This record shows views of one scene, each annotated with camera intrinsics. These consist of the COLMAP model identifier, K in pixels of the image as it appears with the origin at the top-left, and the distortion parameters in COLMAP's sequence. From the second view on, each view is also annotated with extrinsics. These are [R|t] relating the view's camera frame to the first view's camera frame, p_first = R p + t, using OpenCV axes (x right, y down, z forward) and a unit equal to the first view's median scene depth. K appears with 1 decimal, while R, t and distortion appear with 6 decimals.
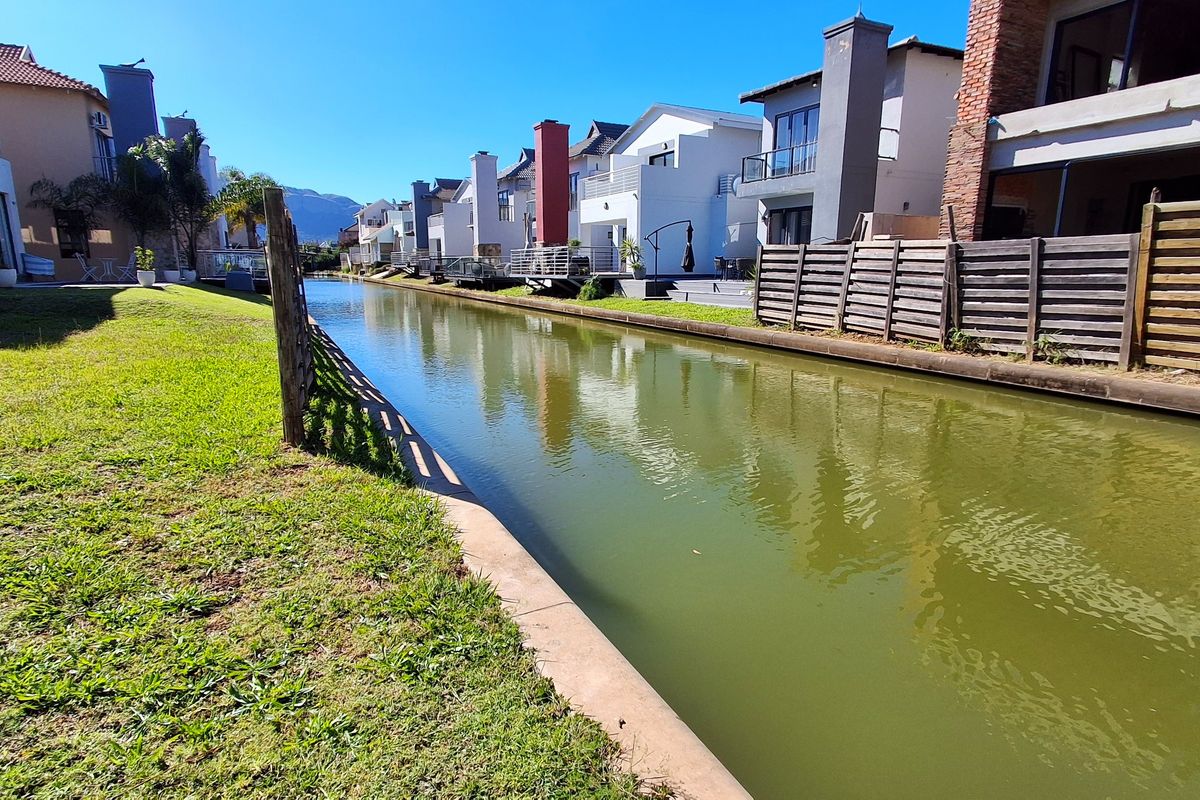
lens RADIAL K [[654.1, 0, 597.3], [0, 654.1, 399.9], [0, 0, 1]] dist [-0.004825, 0.011068]
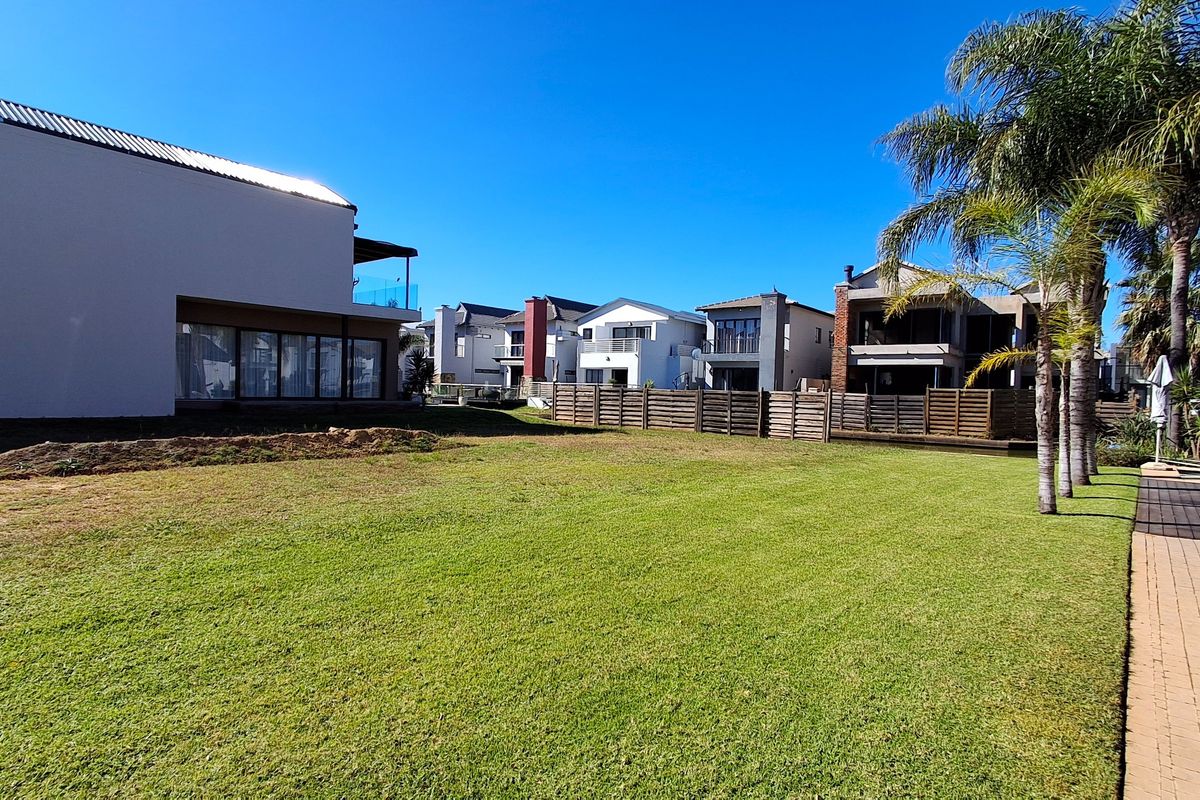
lens RADIAL K [[654.1, 0, 602.3], [0, 654.1, 400.3], [0, 0, 1]] dist [-0.004825, 0.011068]
pose [[0.904307, 0.012251, 0.426707, -1.394193], [0.063958, 0.984417, -0.163807, 0.147690], [-0.422065, 0.175423, 0.889431, -0.868445]]
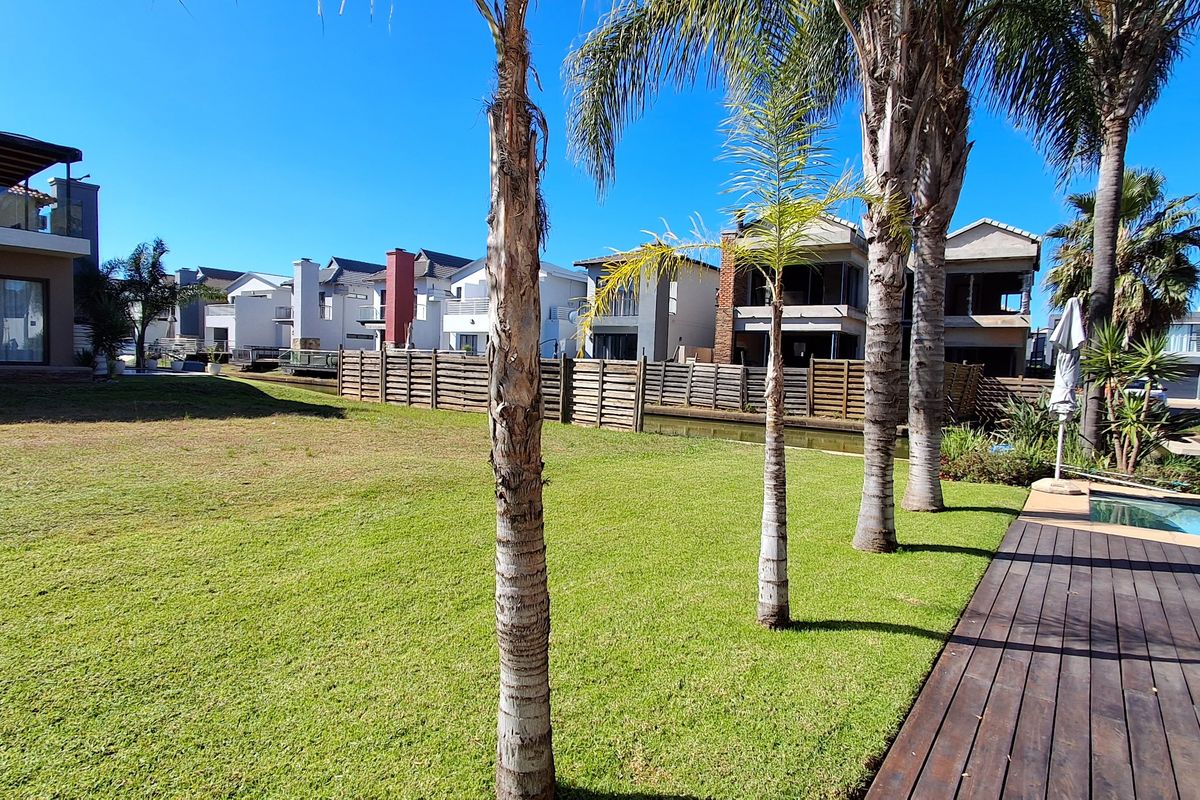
lens RADIAL K [[654.1, 0, 603.0], [0, 654.1, 397.7], [0, 0, 1]] dist [-0.004825, 0.011068]
pose [[0.881207, 0.003484, 0.472718, -0.795899], [0.061953, 0.990497, -0.122788, 0.101499], [-0.468654, 0.137488, 0.872617, -0.635168]]
